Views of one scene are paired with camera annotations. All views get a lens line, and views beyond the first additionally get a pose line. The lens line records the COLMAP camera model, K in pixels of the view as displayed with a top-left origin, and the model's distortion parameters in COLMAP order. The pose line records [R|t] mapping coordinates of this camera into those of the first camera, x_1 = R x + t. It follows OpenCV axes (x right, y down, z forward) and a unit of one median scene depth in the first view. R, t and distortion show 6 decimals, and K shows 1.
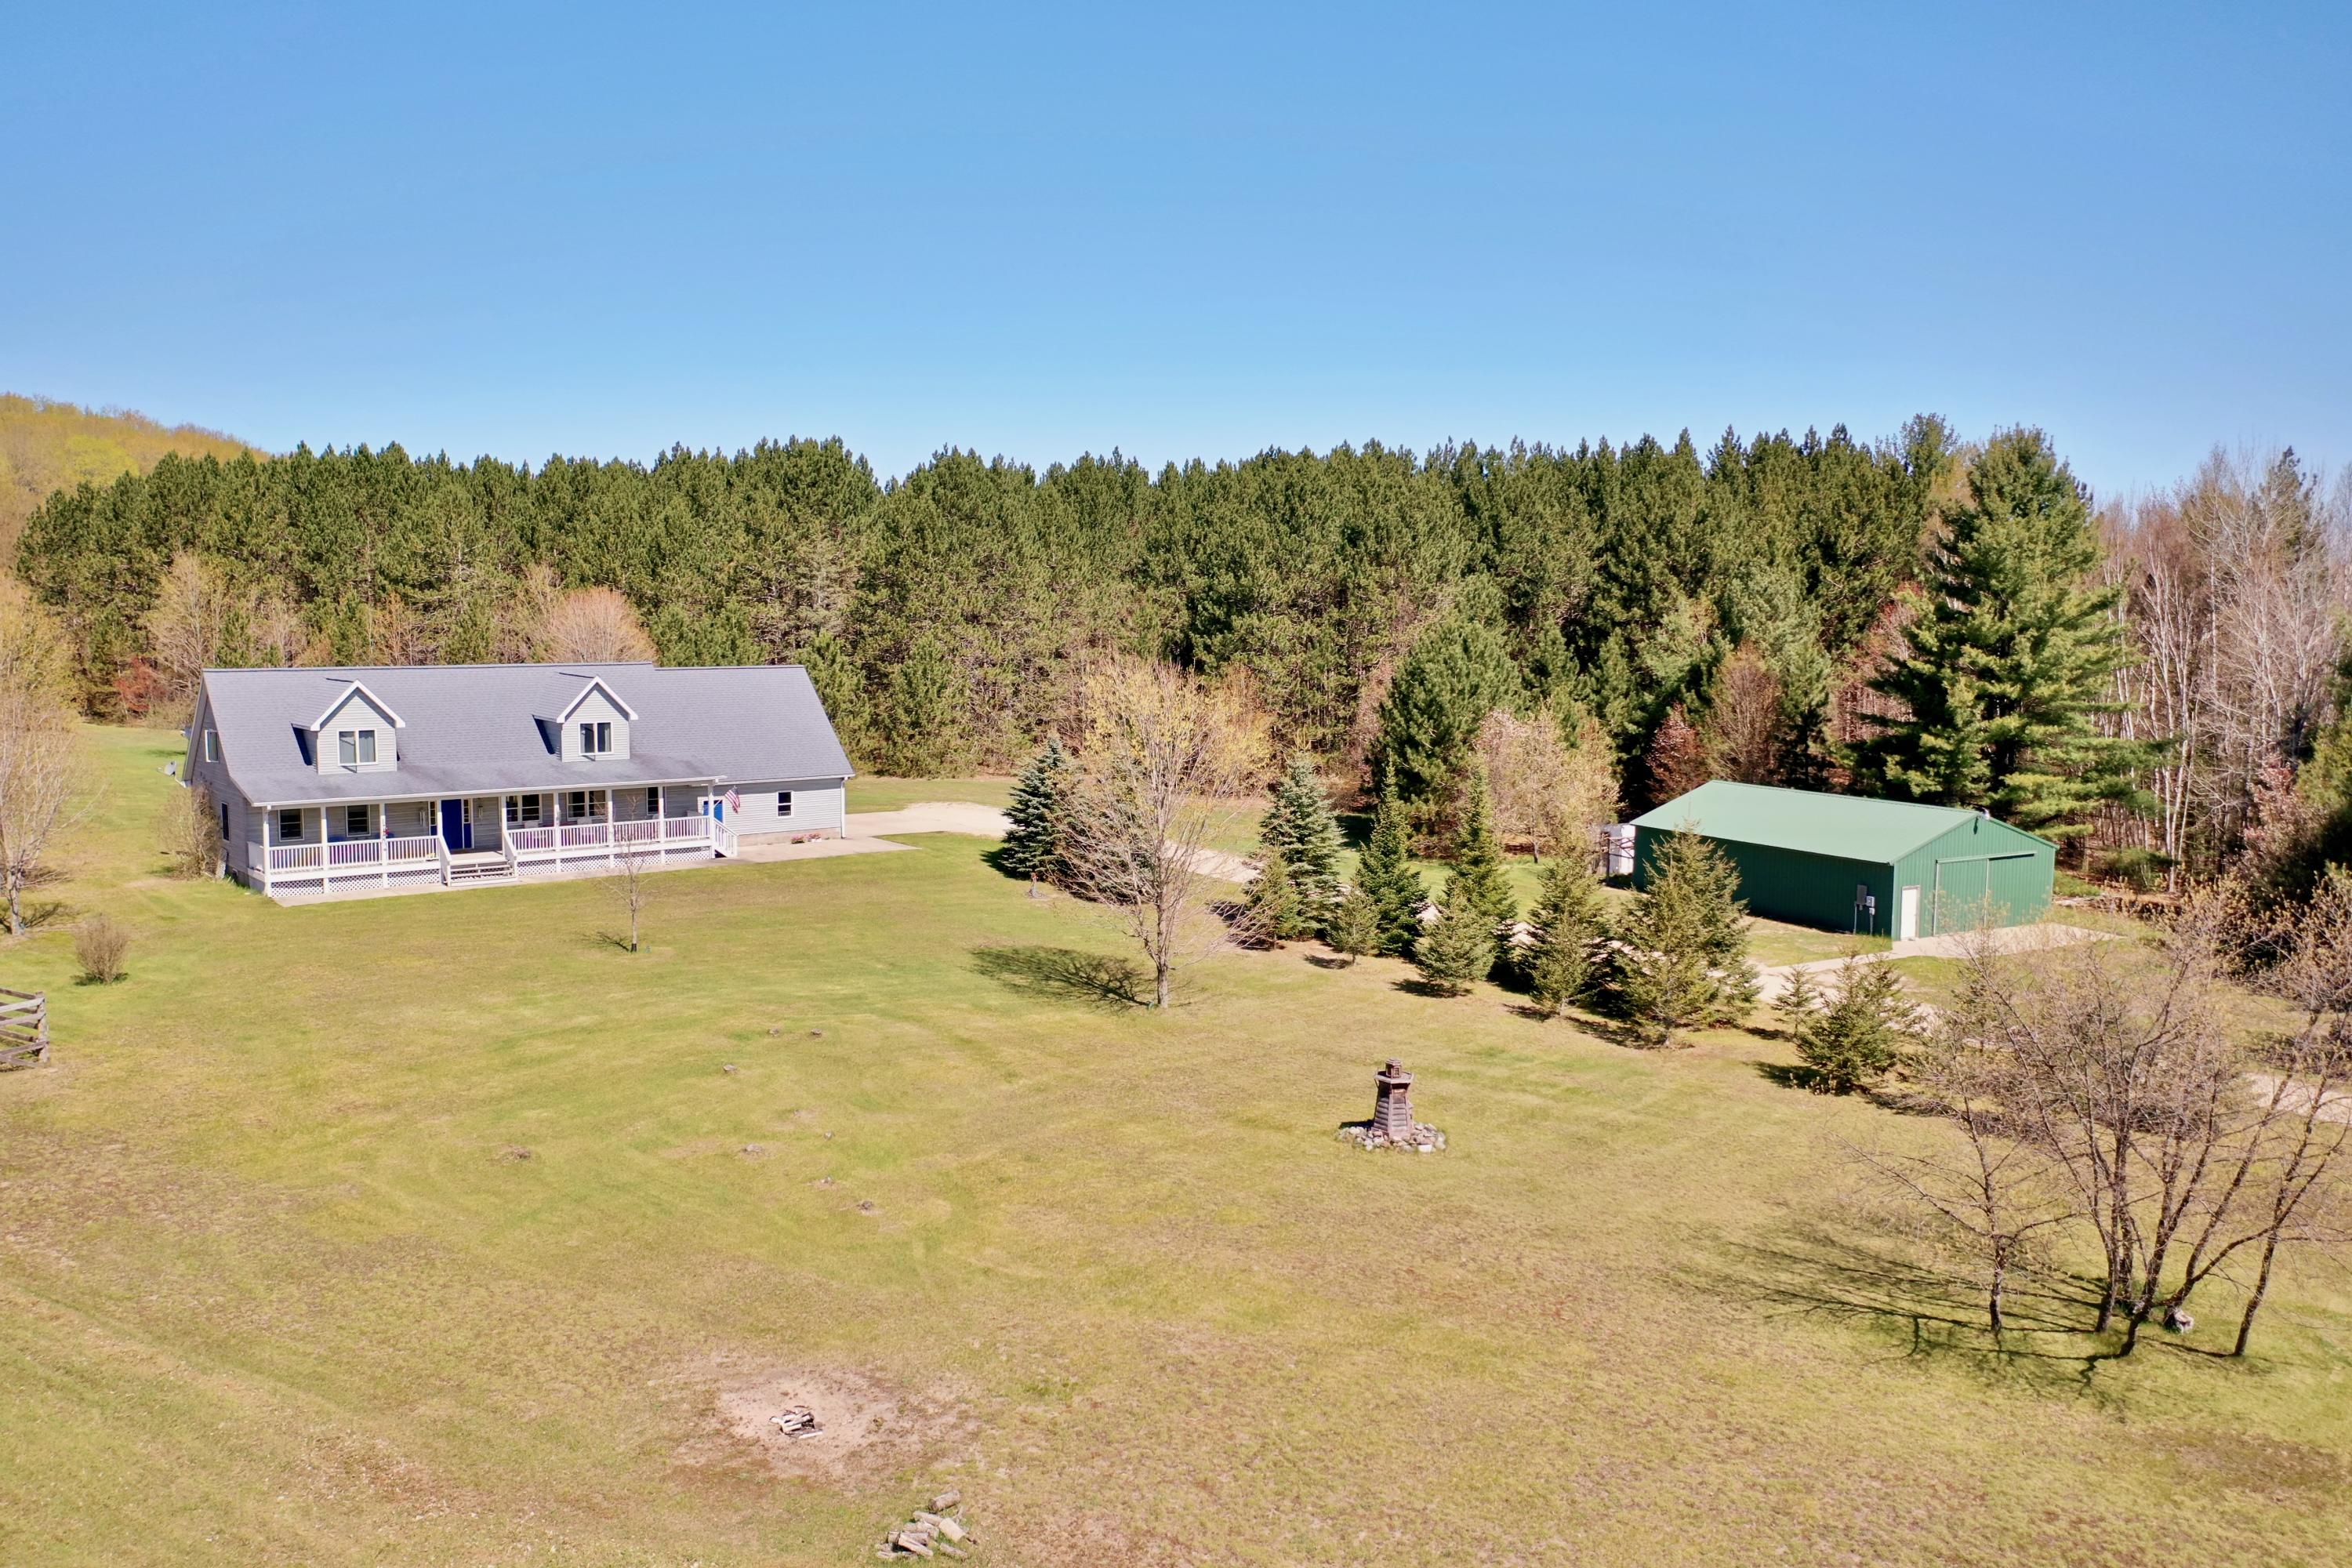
lens RADIAL K [[1860.0, 0, 1176.0], [0, 1860.0, 784.0], [0, 0, 1]] dist [-0.013366, -0.002722]
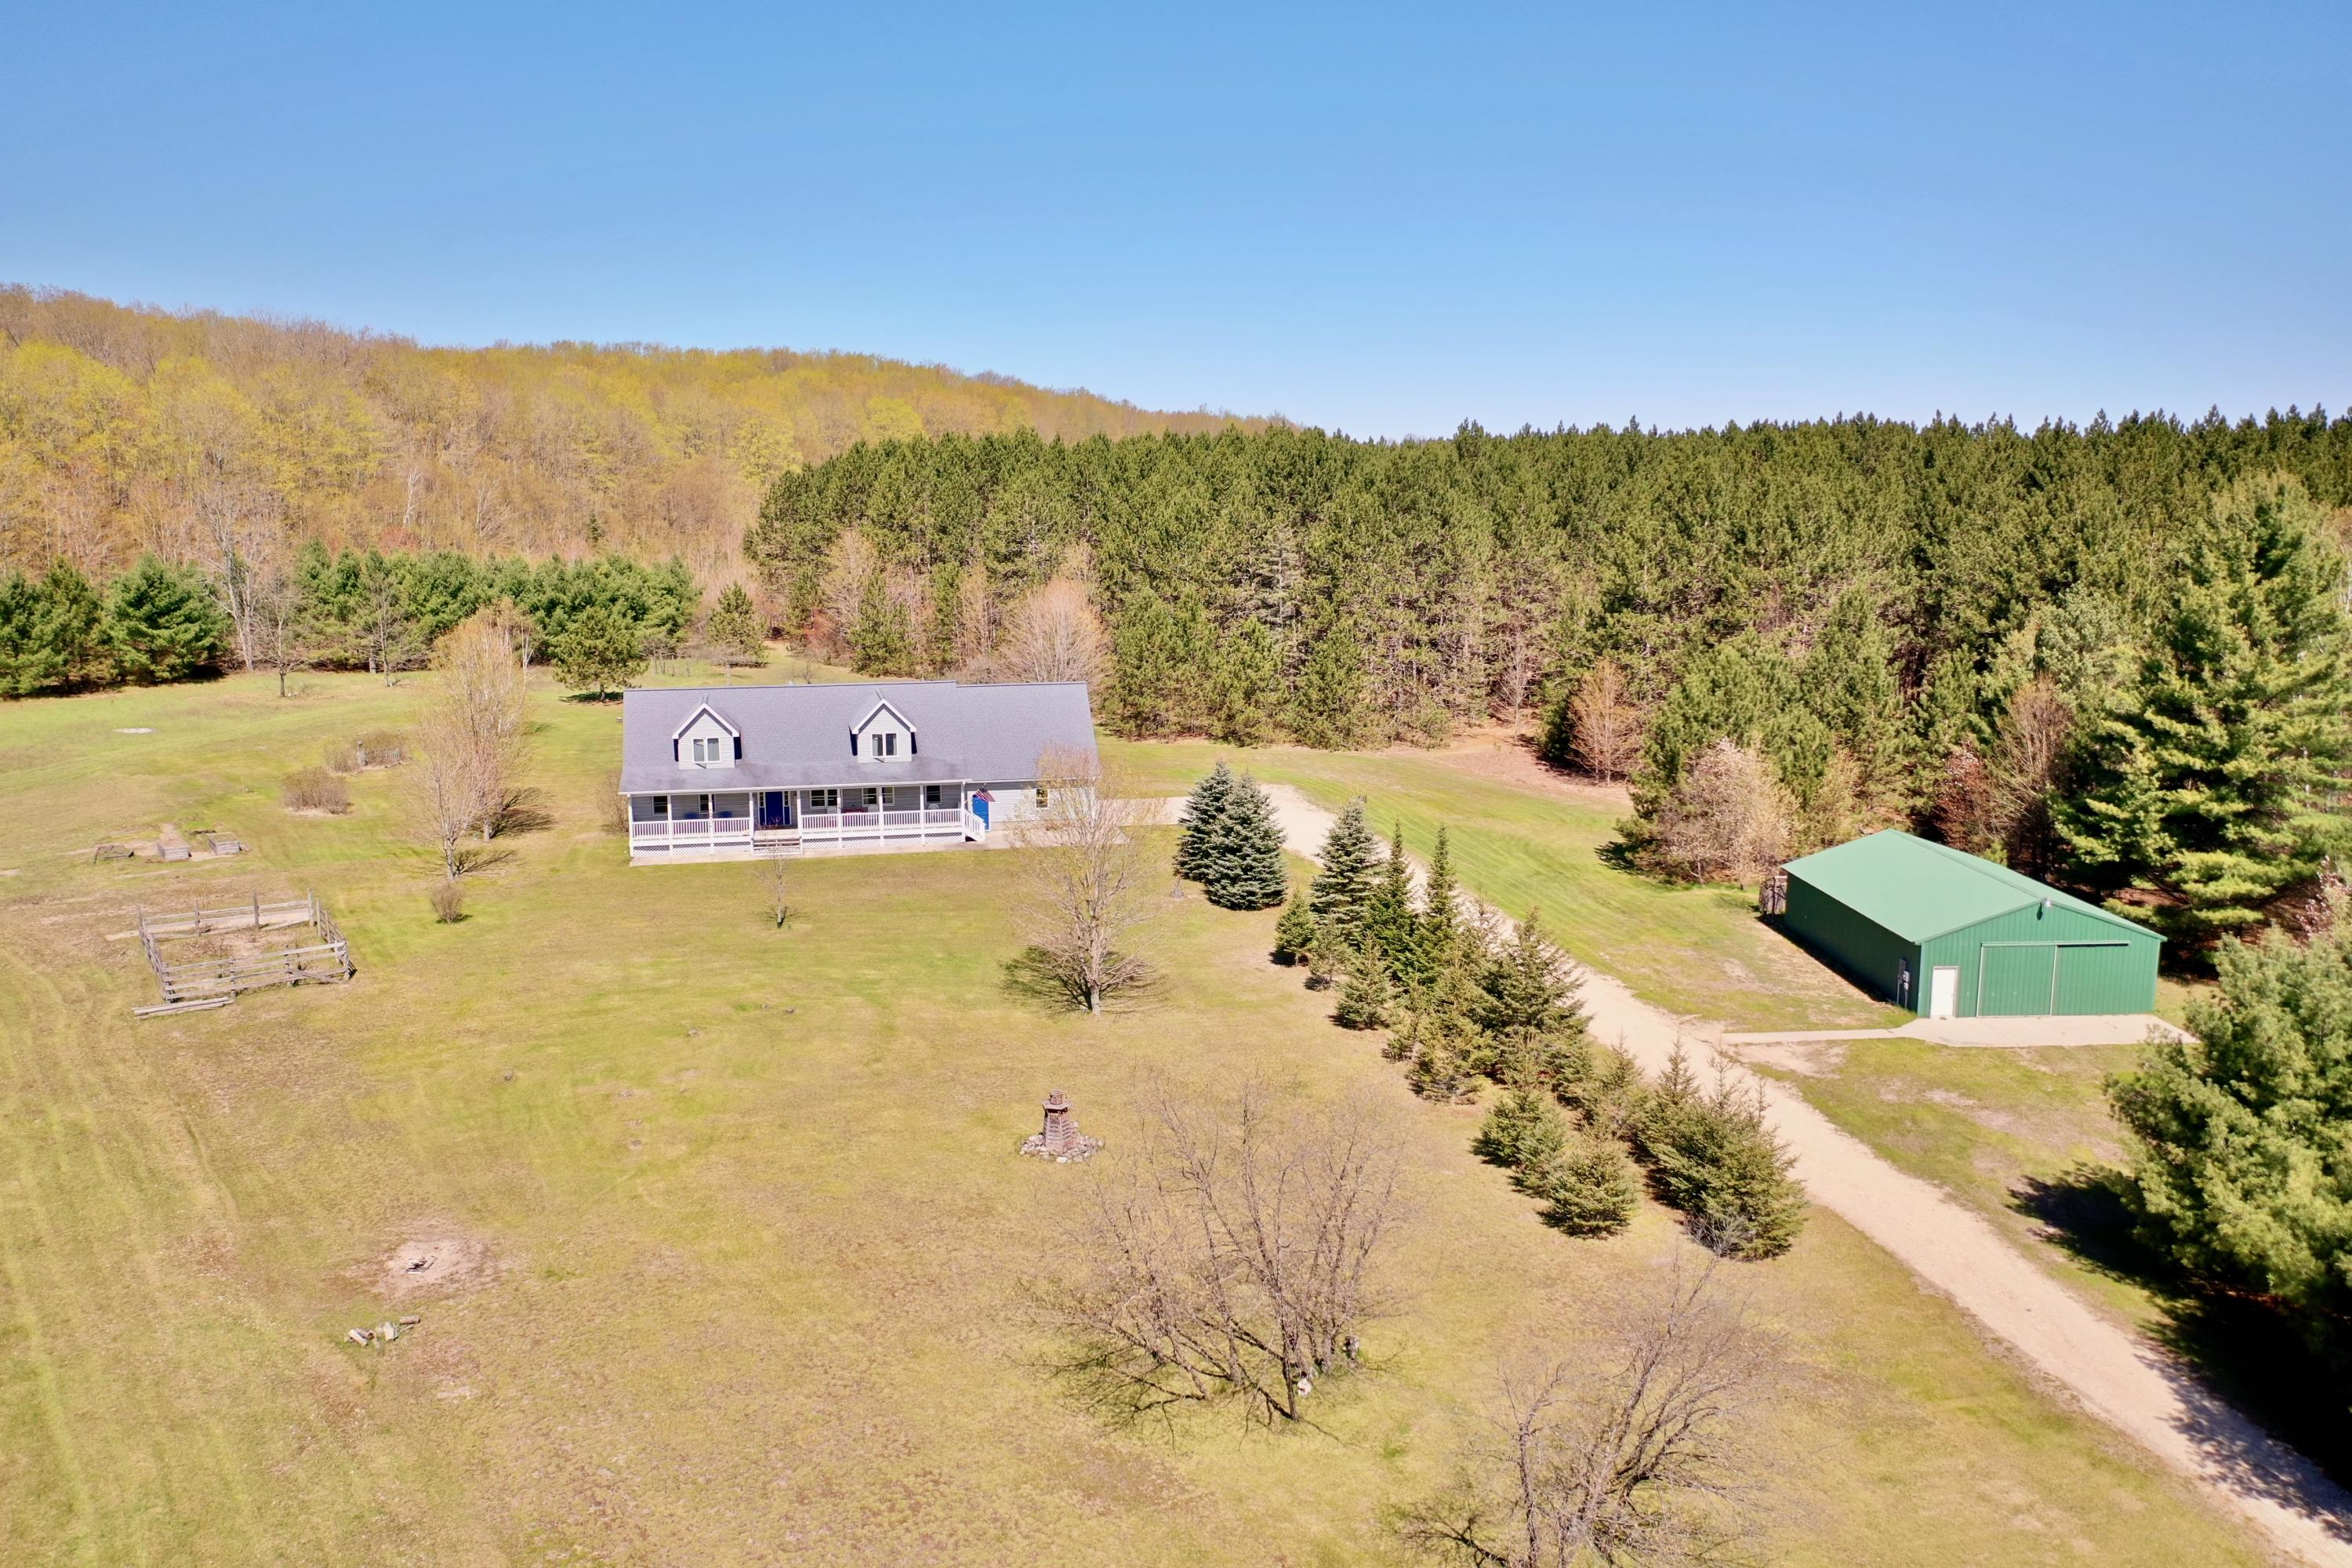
lens RADIAL K [[1860.0, 0, 1176.0], [0, 1860.0, 784.0], [0, 0, 1]] dist [-0.013366, -0.002722]
pose [[0.897956, 0.064096, -0.435392, 0.438057], [-0.035815, 0.996699, 0.072865, -0.098931], [0.438625, -0.049836, 0.897287, -0.086231]]
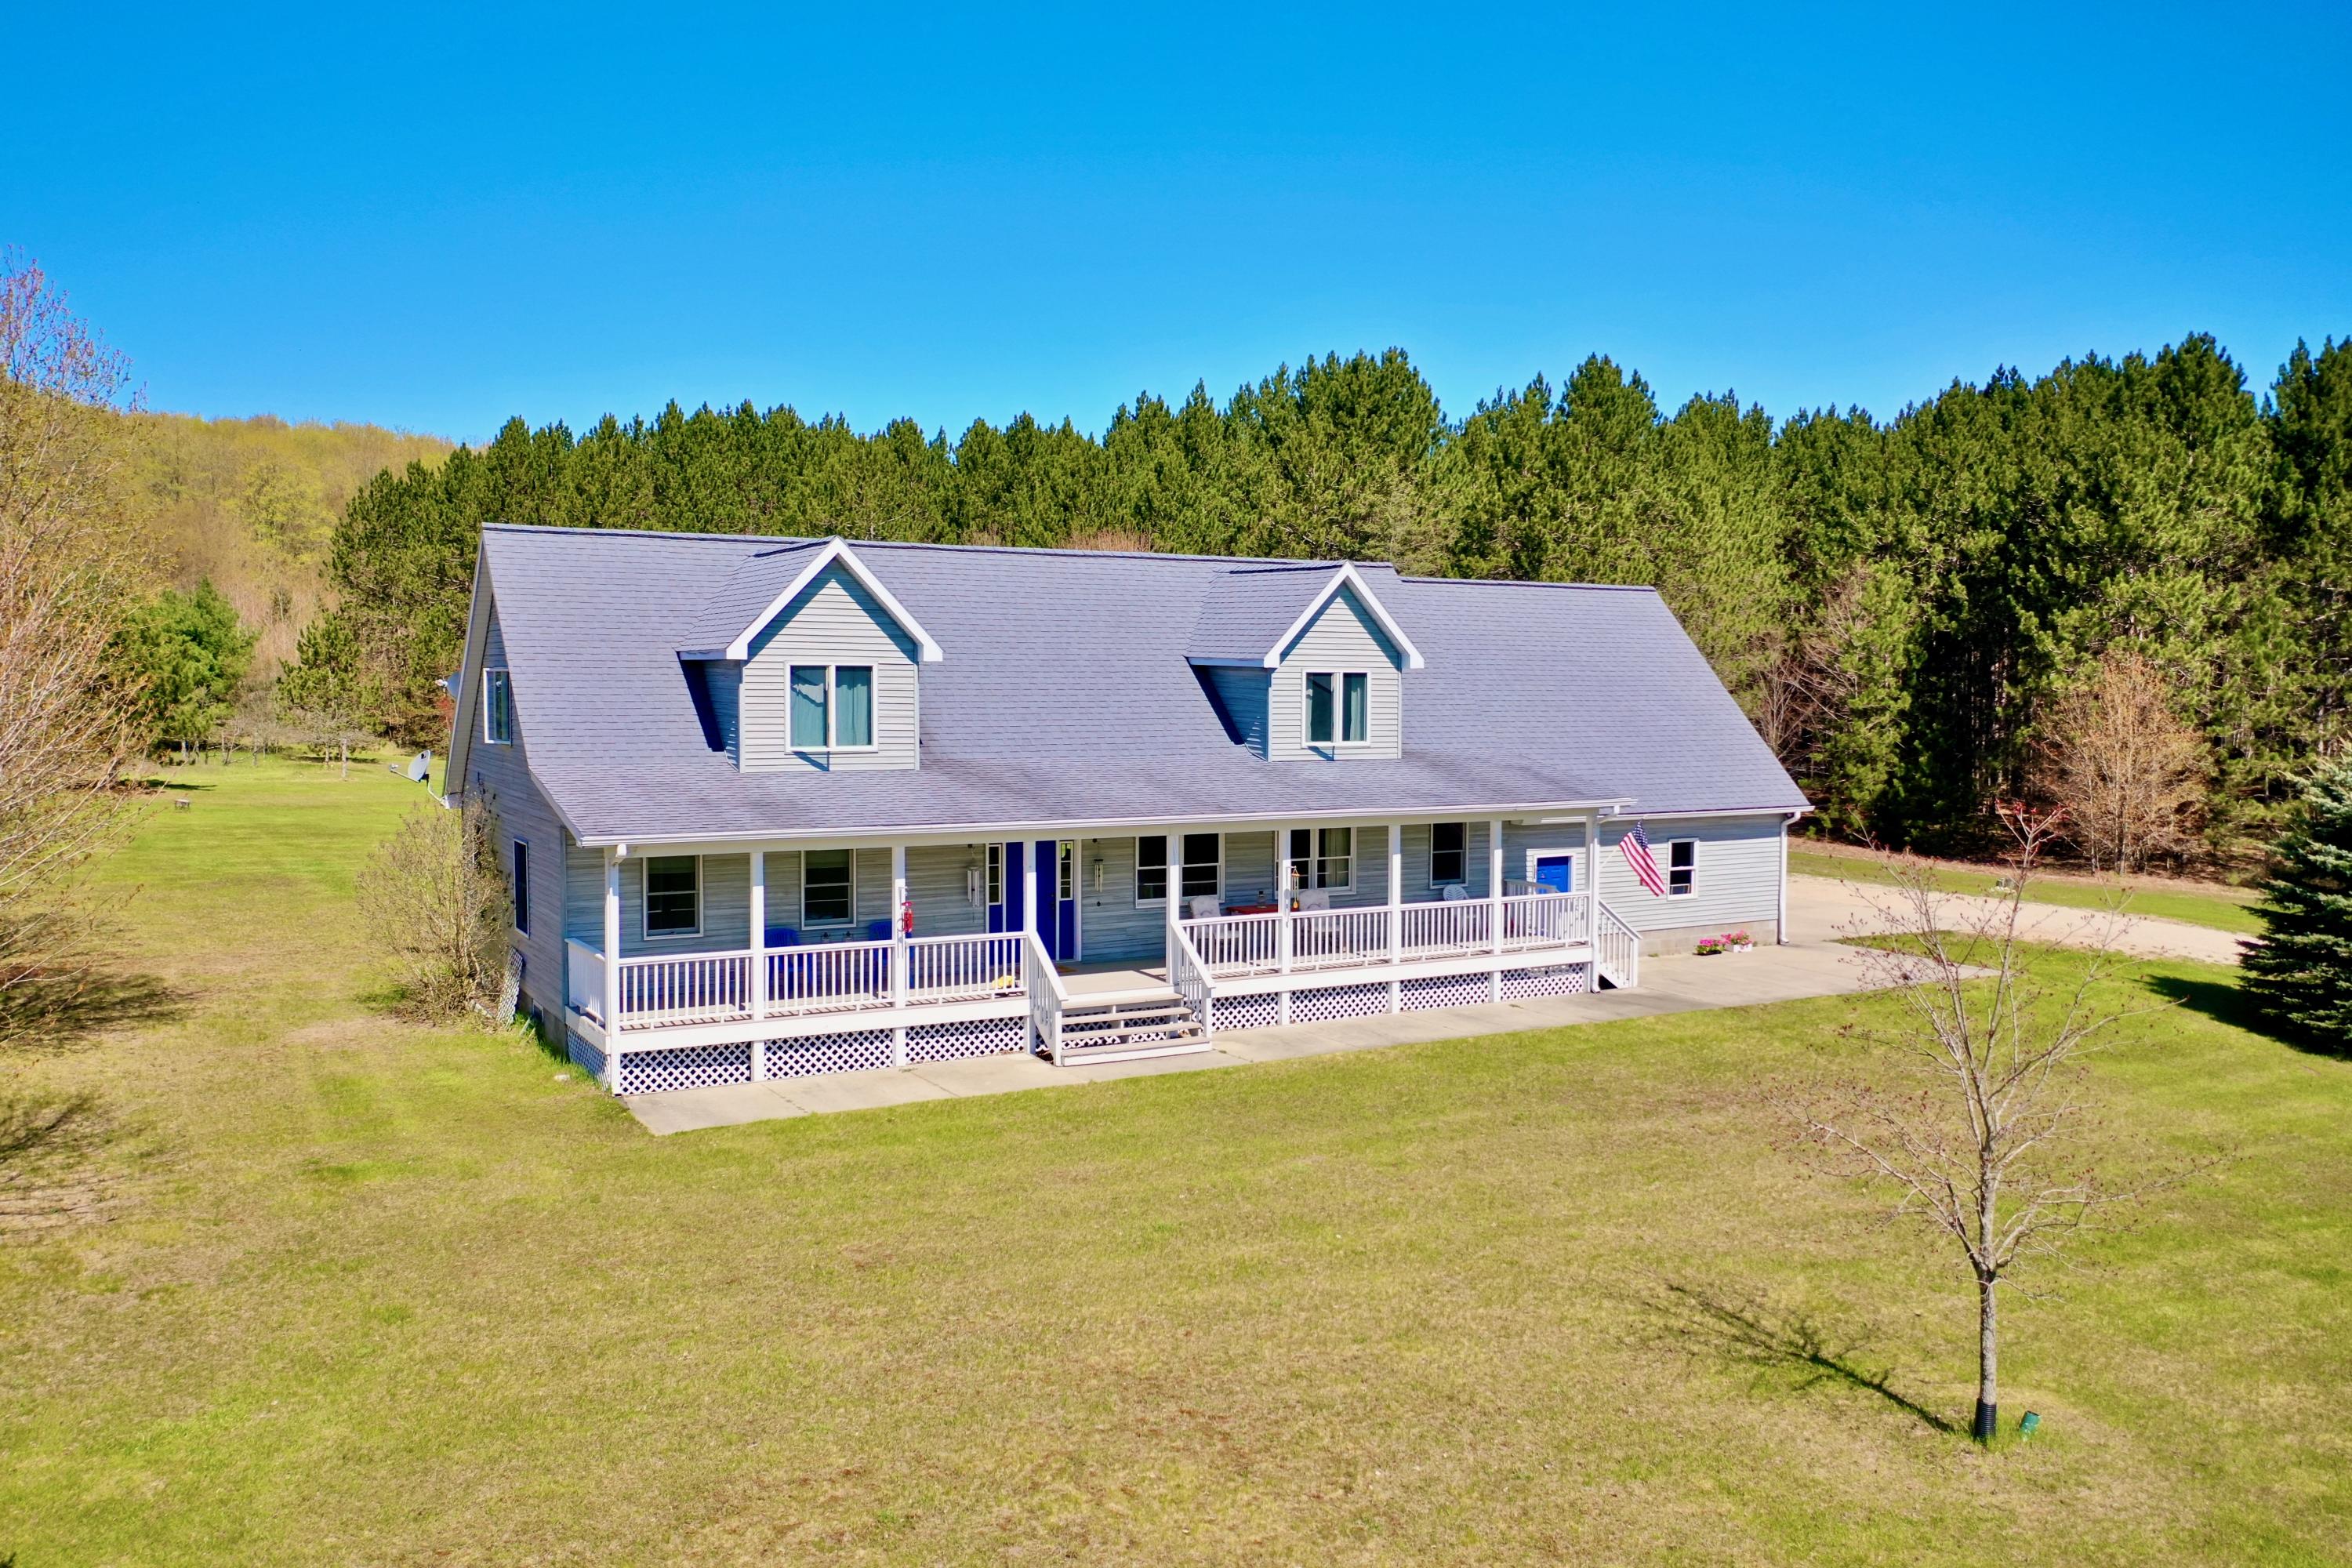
lens RADIAL K [[1844.0, 0, 1192.5], [0, 1844.0, 802.6], [0, 0, 1]] dist [-0.010349, -0.001703]
pose [[0.987957, 0.010459, -0.154373, -0.274988], [-0.015181, 0.999451, -0.029441, 0.010396], [0.153981, 0.031430, 0.987574, 0.562187]]
